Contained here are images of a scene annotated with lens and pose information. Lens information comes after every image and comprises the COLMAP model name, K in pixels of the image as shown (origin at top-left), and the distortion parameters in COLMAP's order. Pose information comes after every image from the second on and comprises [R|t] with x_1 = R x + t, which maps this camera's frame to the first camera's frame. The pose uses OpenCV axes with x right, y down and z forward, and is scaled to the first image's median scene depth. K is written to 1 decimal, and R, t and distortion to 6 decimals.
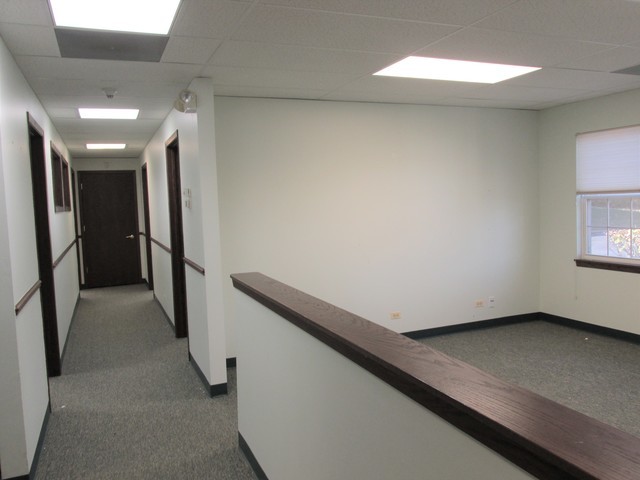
lens RADIAL K [[533.5, 0, 320.0], [0, 533.5, 240.0], [0, 0, 1]] dist [-0.046977, -0.006439]
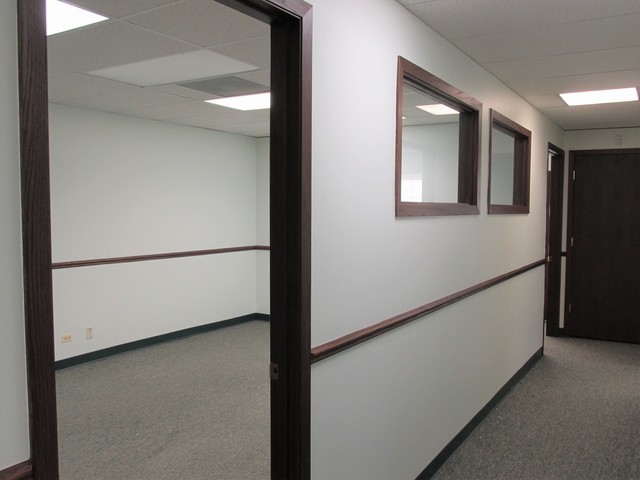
lens RADIAL K [[533.5, 0, 320.0], [0, 533.5, 240.0], [0, 0, 1]] dist [-0.046977, -0.006439]
pose [[0.545123, 0.091040, -0.833398, -0.086531], [-0.087638, 0.994828, 0.051351, -0.030169], [0.833763, 0.045045, 0.550283, 0.407057]]
